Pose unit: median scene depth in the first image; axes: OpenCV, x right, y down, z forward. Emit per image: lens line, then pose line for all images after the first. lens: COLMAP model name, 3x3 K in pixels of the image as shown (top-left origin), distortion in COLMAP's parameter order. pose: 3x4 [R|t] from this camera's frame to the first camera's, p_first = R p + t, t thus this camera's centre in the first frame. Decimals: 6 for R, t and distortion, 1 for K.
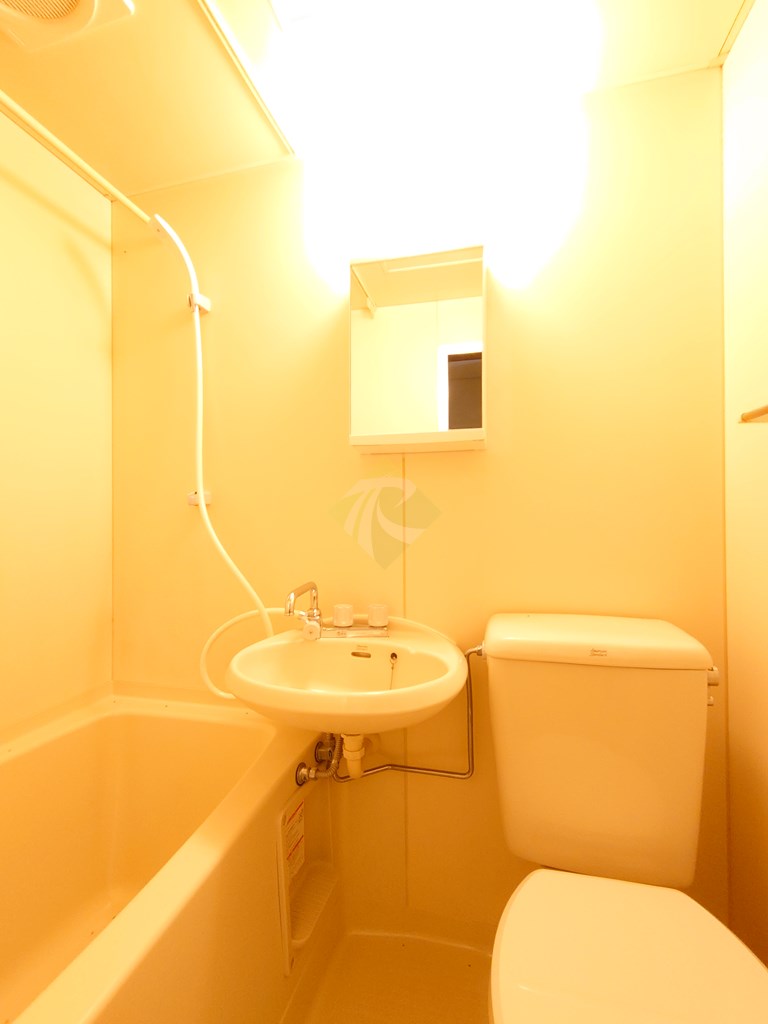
lens RADIAL K [[442.7, 0, 380.8], [0, 442.7, 509.4], [0, 0, 1]] dist [0.003585, -0.001662]
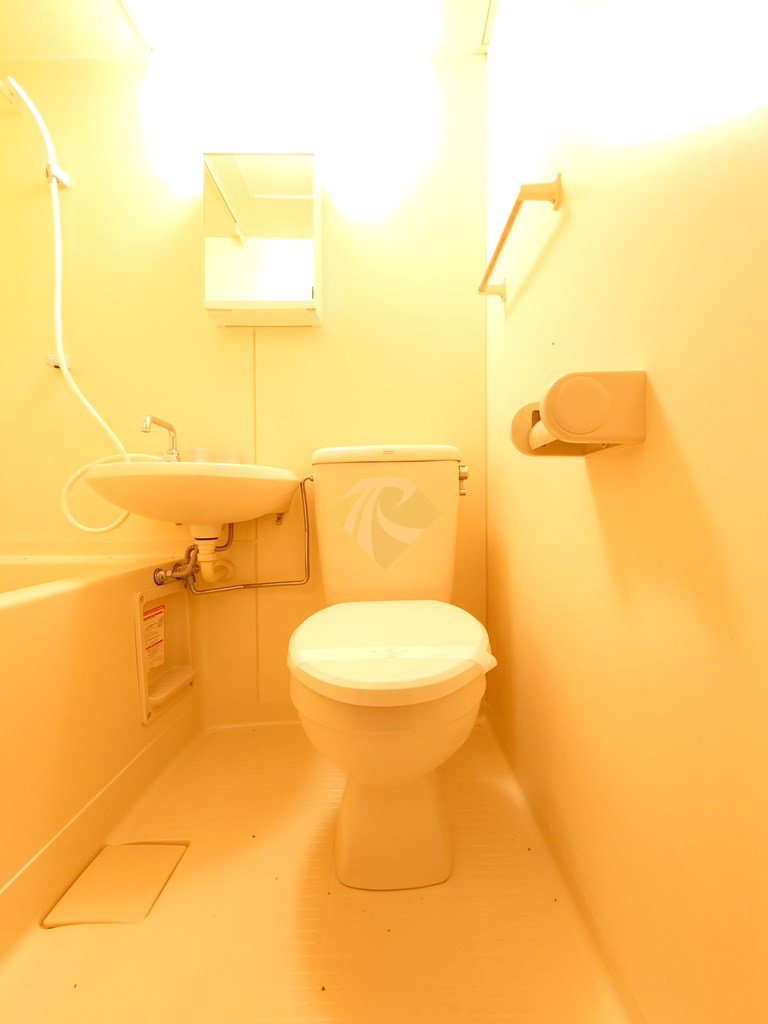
lens RADIAL K [[442.7, 0, 386.6], [0, 442.7, 512.8], [0, 0, 1]] dist [0.003585, -0.001662]
pose [[0.971918, -0.003394, 0.235295, 0.114822], [0.000292, 0.999913, 0.013219, 0.355206], [-0.235319, -0.012779, 0.971834, -0.250543]]
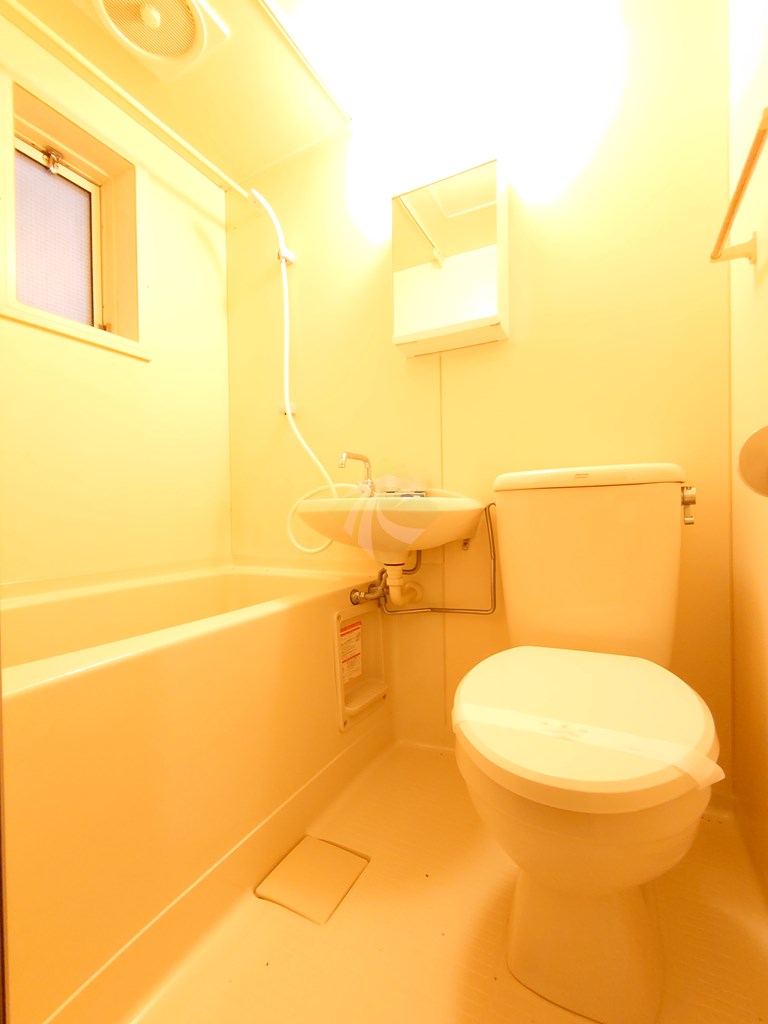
lens RADIAL K [[442.7, 0, 383.6], [0, 442.7, 513.3], [0, 0, 1]] dist [0.003585, -0.001662]
pose [[0.969406, -0.006922, -0.245364, 0.191832], [0.009952, 0.999889, 0.011111, 0.291688], [0.245260, -0.013213, 0.969367, -0.204500]]
